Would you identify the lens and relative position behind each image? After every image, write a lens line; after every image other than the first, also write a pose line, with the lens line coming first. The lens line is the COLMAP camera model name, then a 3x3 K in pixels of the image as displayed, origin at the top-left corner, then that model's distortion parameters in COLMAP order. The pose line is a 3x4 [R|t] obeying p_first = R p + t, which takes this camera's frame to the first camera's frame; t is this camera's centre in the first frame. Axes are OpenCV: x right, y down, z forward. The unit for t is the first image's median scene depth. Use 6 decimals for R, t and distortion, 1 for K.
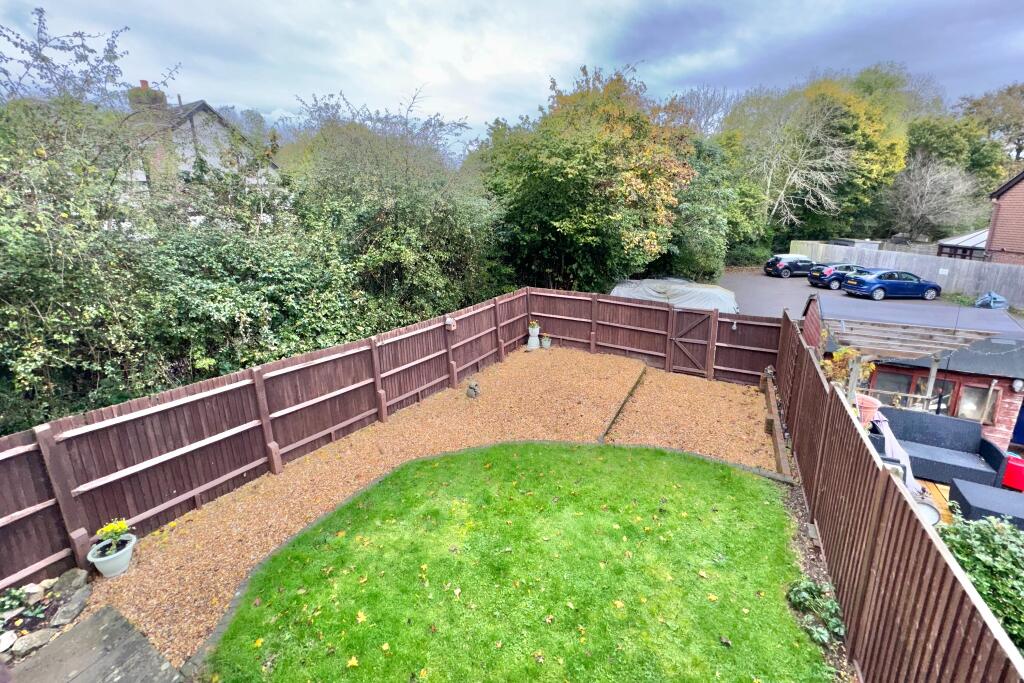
lens RADIAL K [[401.4, 0, 511.7], [0, 401.4, 300.3], [0, 0, 1]] dist [-0.002566, -0.000210]
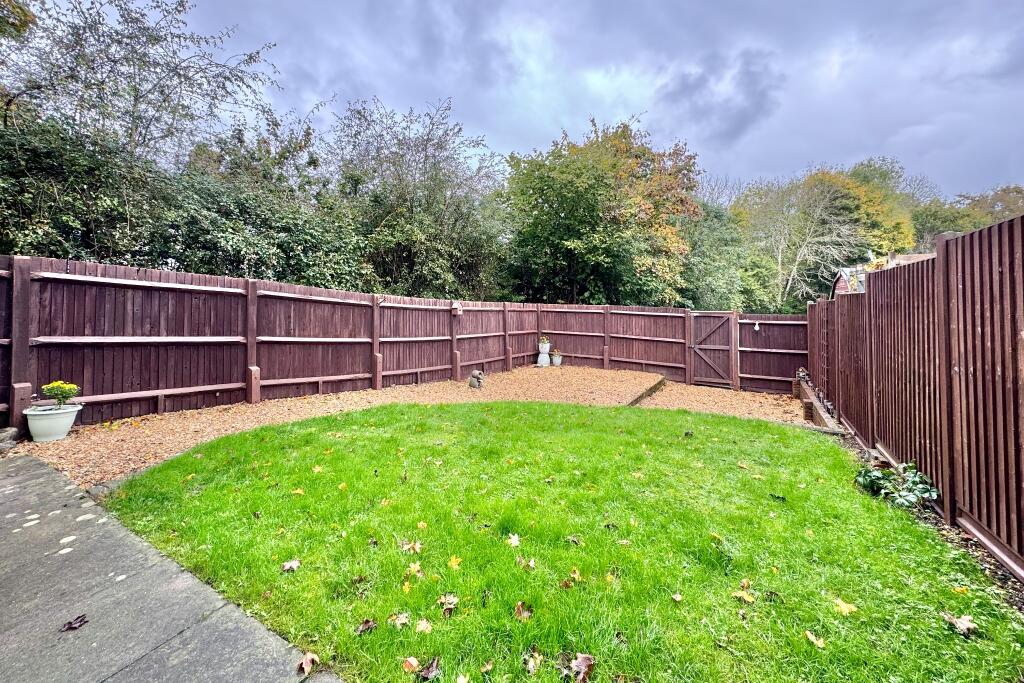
lens RADIAL K [[401.4, 0, 511.7], [0, 401.4, 300.3], [0, 0, 1]] dist [-0.002566, -0.000210]
pose [[0.998974, 0.022747, -0.039166, 0.016109], [-0.031465, 0.970543, -0.238865, 0.244455], [0.032579, 0.239853, 0.970263, 0.052801]]
